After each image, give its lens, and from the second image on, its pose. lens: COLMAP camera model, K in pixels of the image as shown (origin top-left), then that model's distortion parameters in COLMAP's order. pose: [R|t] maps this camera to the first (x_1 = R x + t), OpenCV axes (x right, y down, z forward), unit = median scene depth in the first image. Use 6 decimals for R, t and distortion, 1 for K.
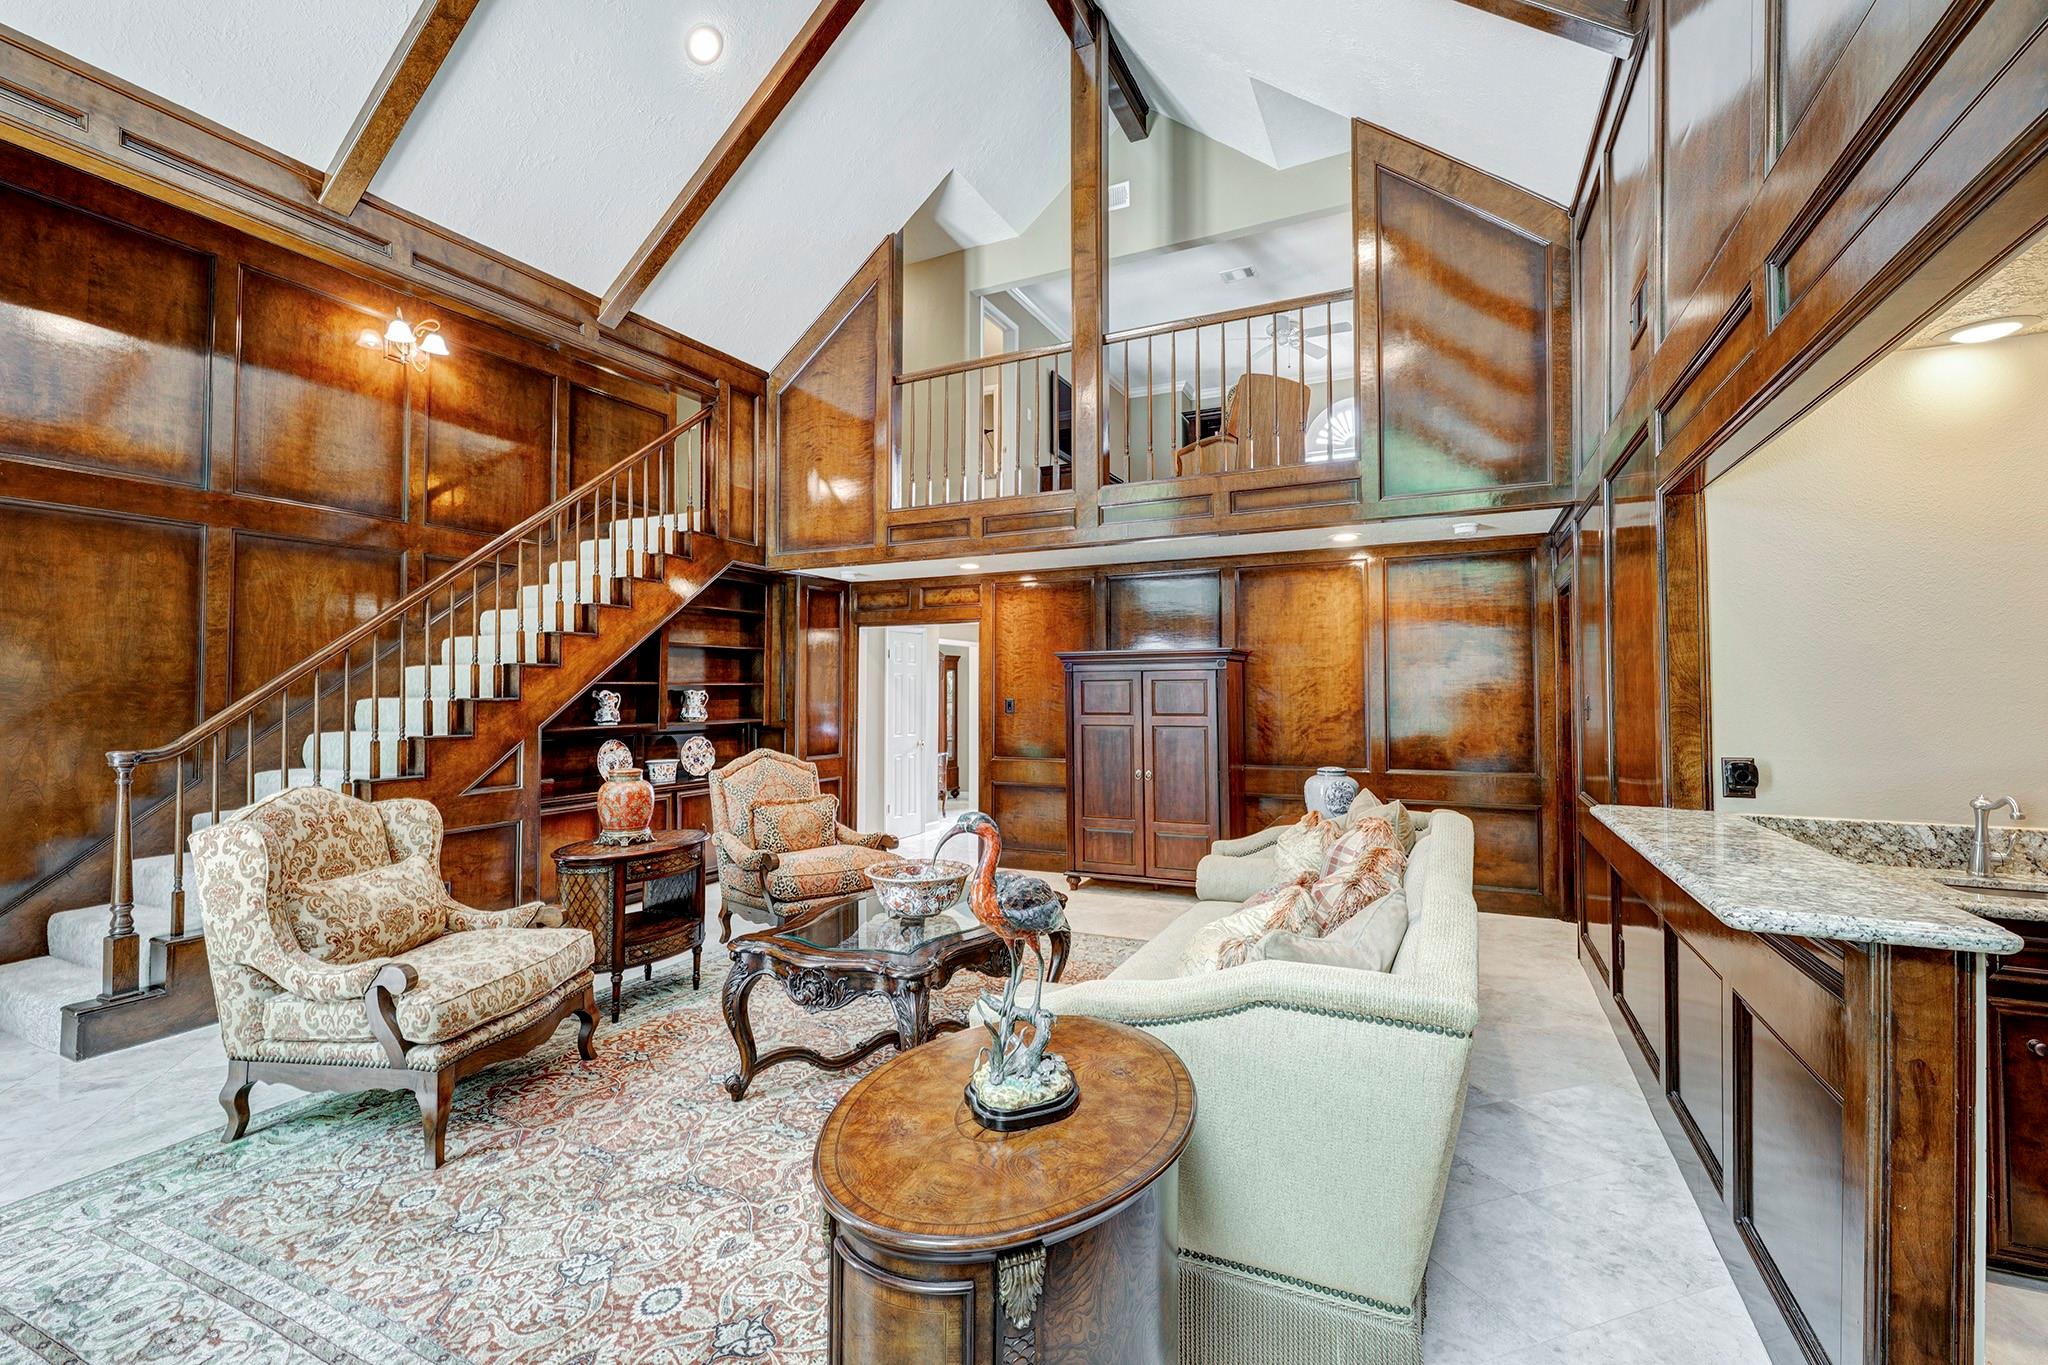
lens RADIAL K [[891.3, 0, 981.7], [0, 891.3, 678.4], [0, 0, 1]] dist [0.001743, 0.000796]
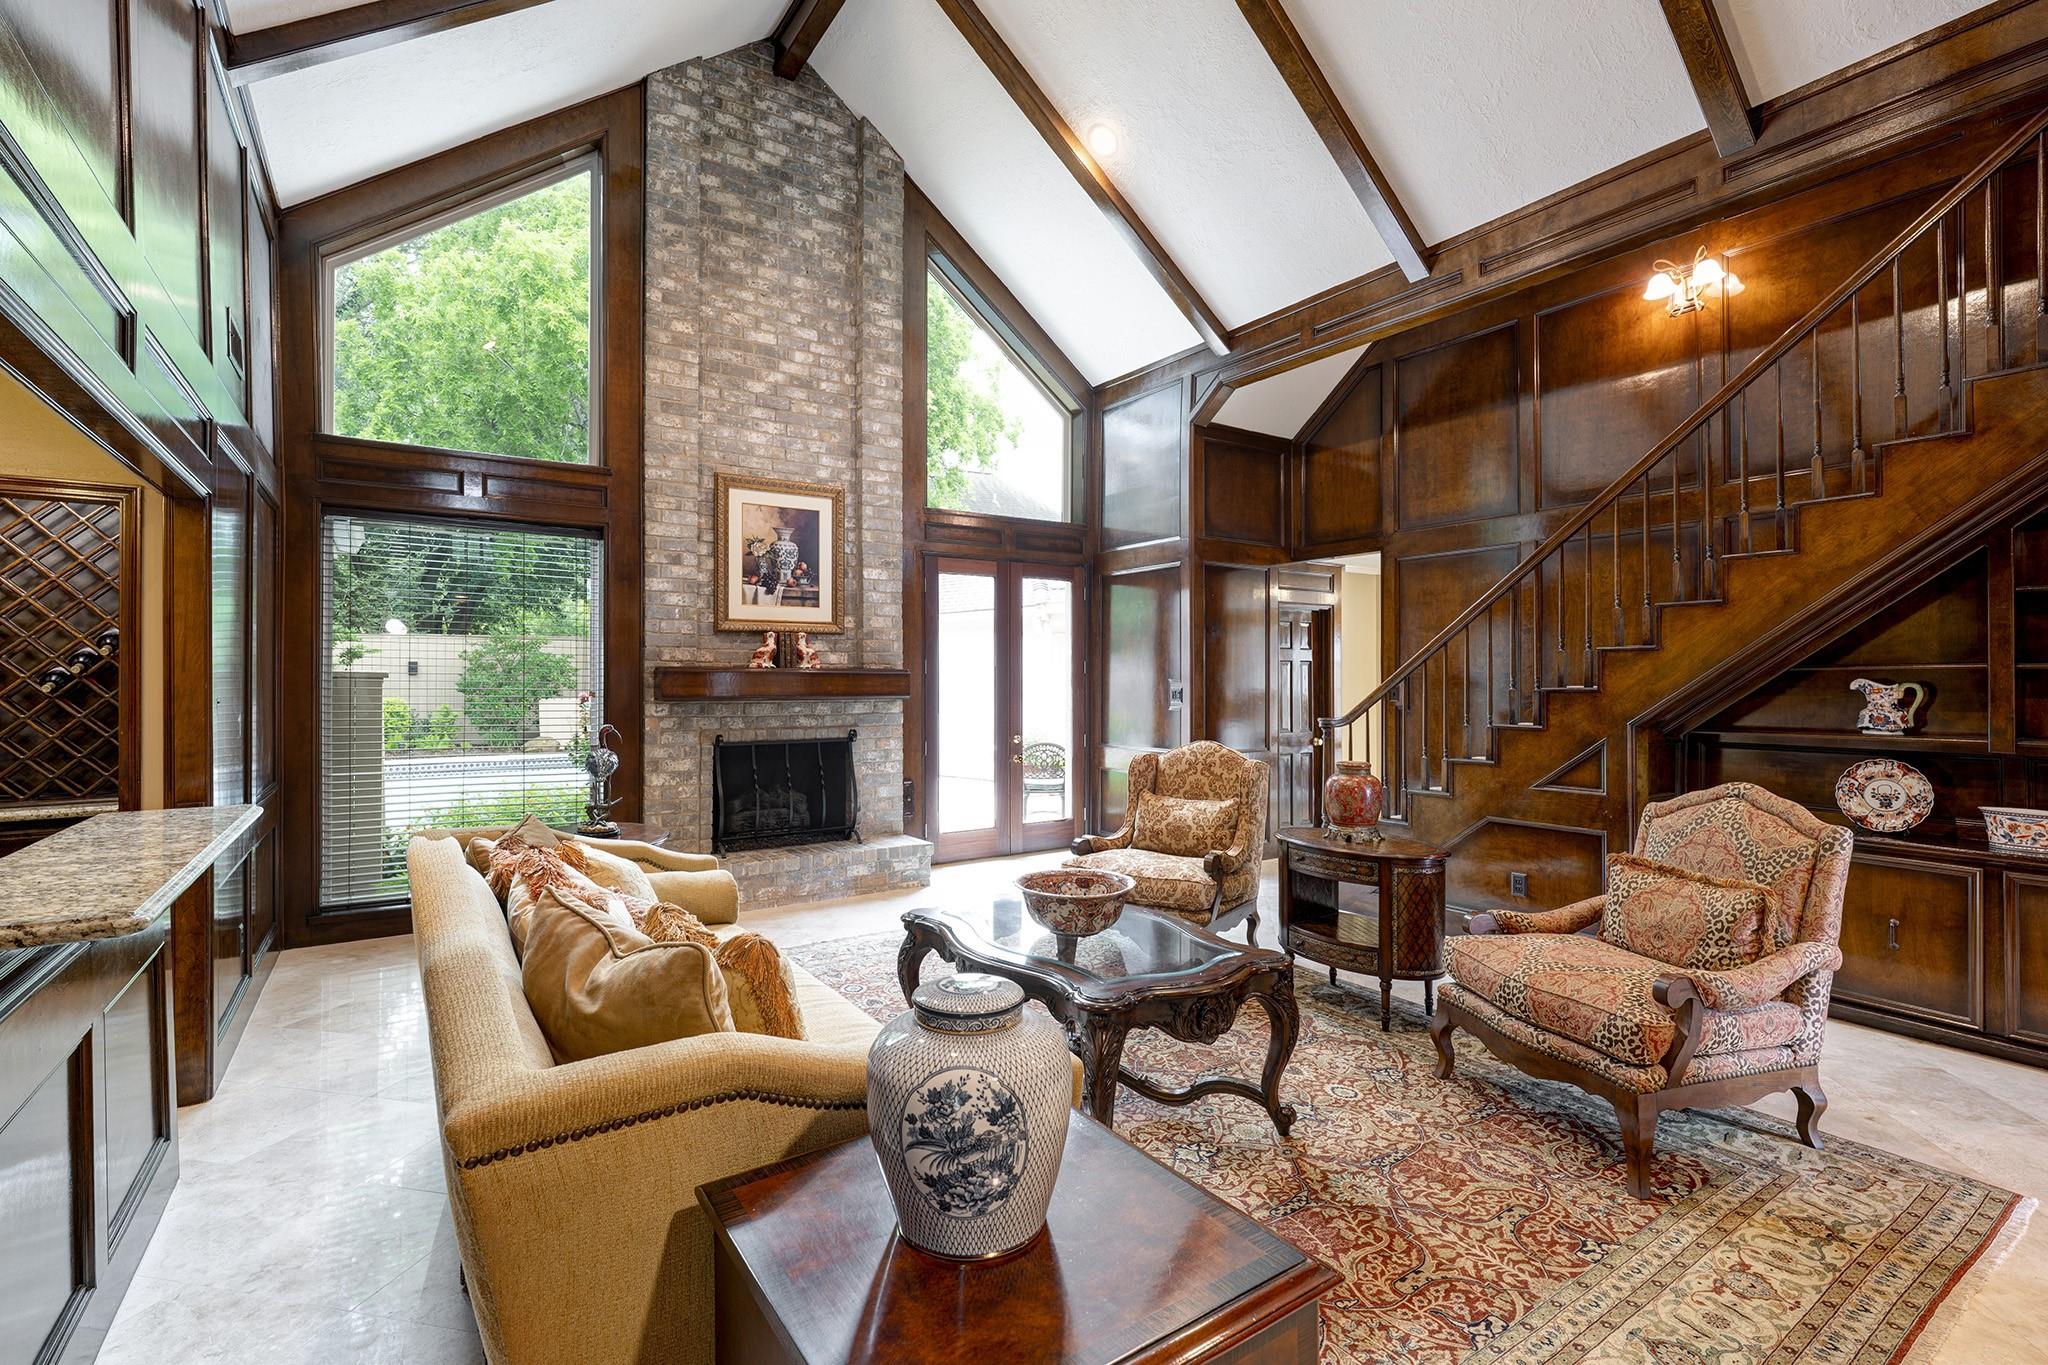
lens RADIAL K [[937.2, 0, 1037.5], [0, 937.2, 667.2], [0, 0, 1]] dist [-0.001762, -0.000099]
pose [[-0.481063, -0.010142, -0.876627, 0.465693], [0.014842, 0.999696, -0.019710, 0.010389], [0.876560, -0.022492, -0.480766, 0.850550]]
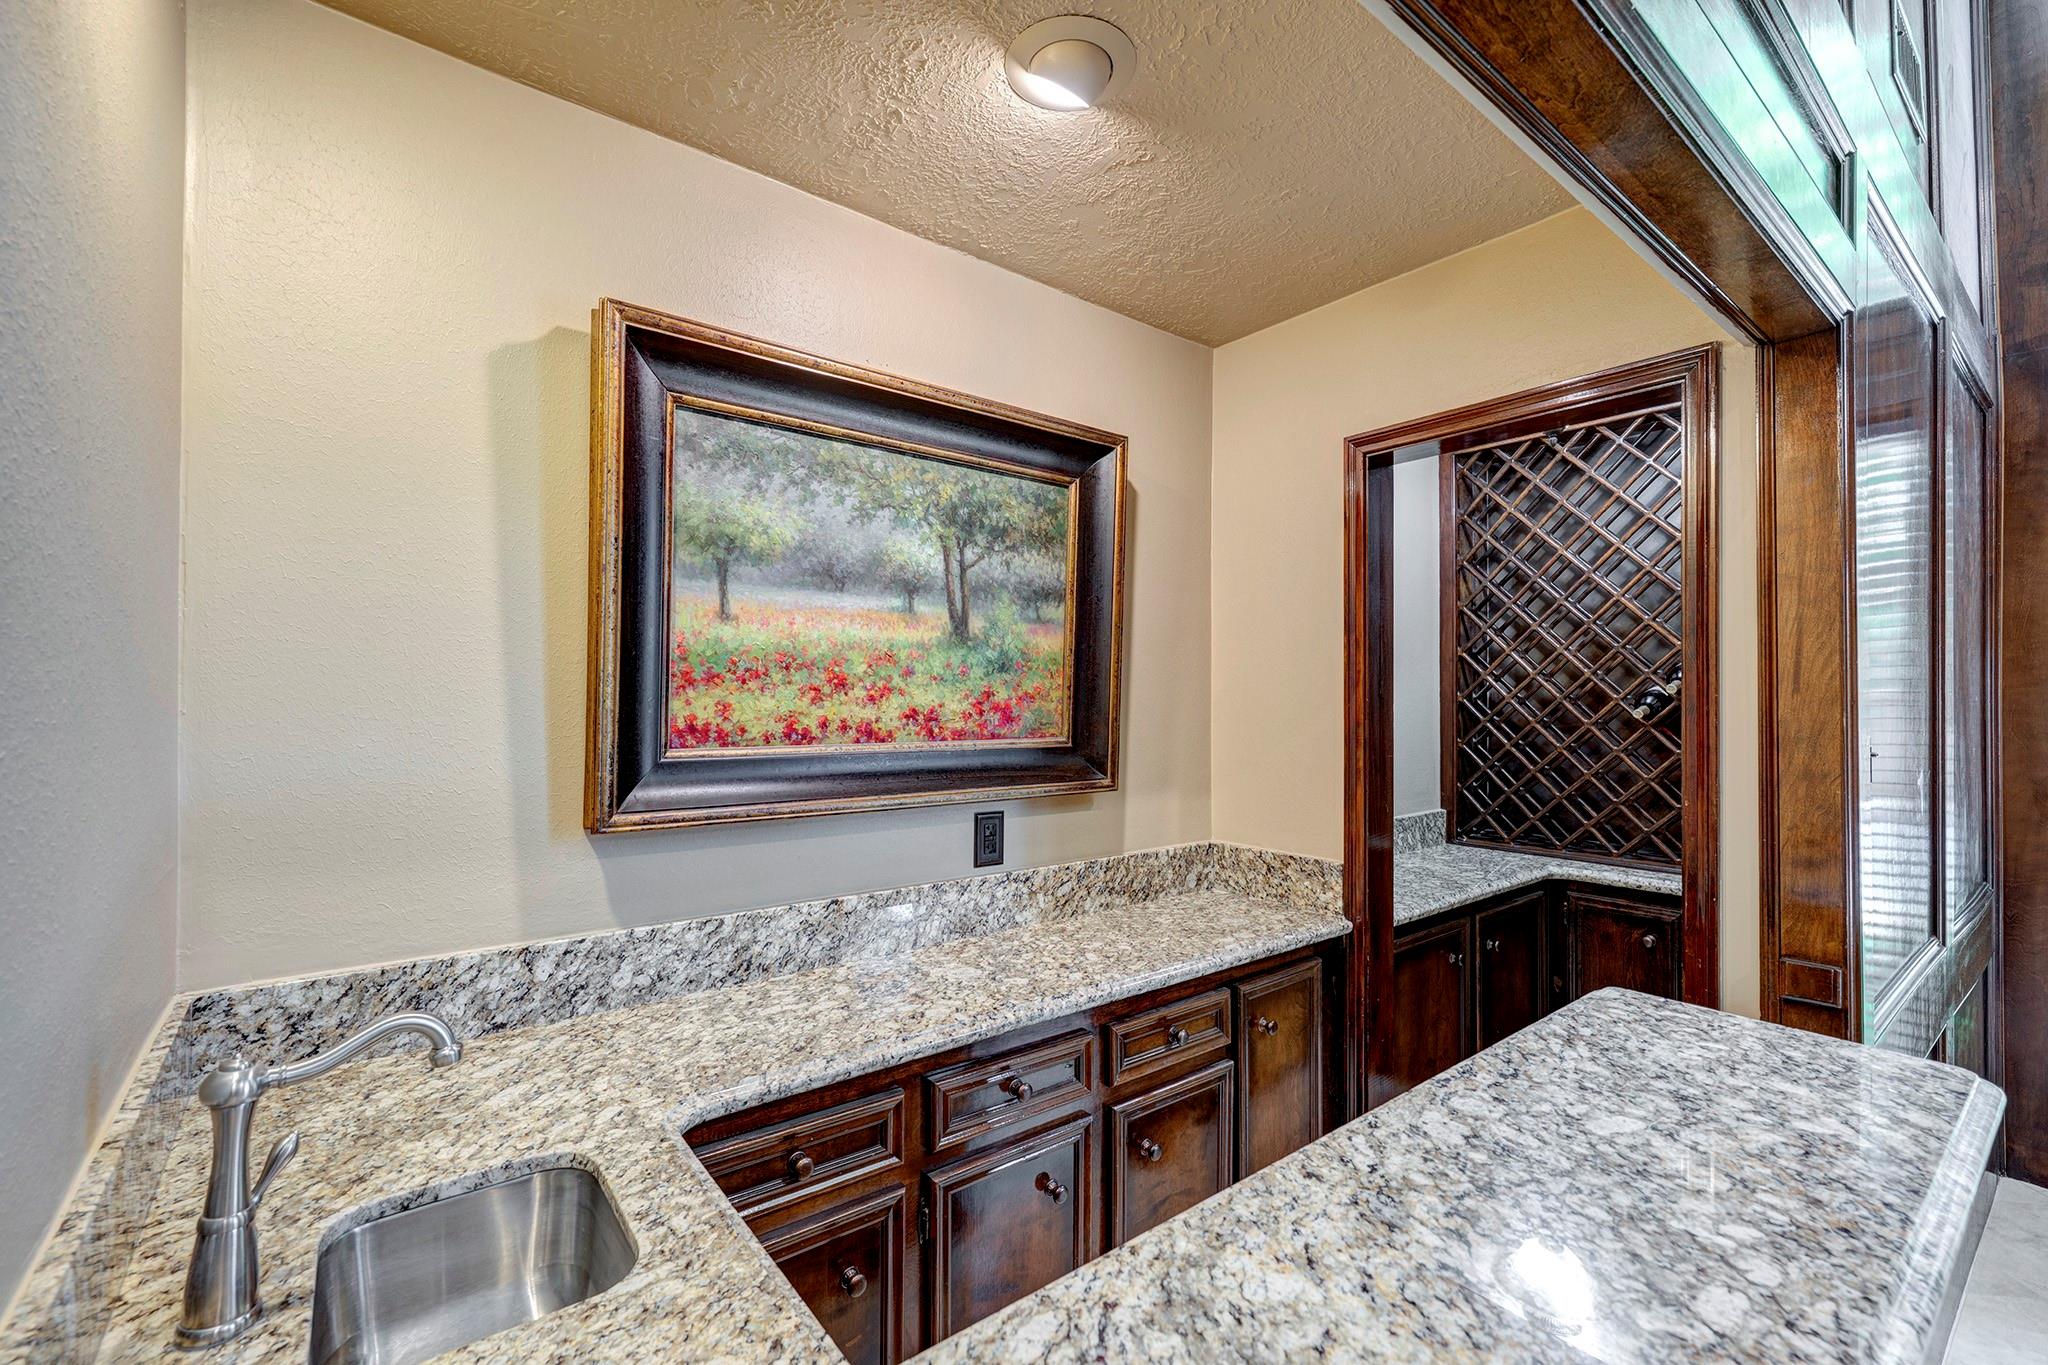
lens RADIAL K [[891.3, 0, 1013.0], [0, 891.3, 691.4], [0, 0, 1]] dist [0.001743, 0.000796]
pose [[-0.910664, -0.002868, 0.413138, 0.330317], [-0.011738, 0.999752, -0.018933, 0.003098], [-0.412982, -0.022091, -0.910471, 0.488829]]
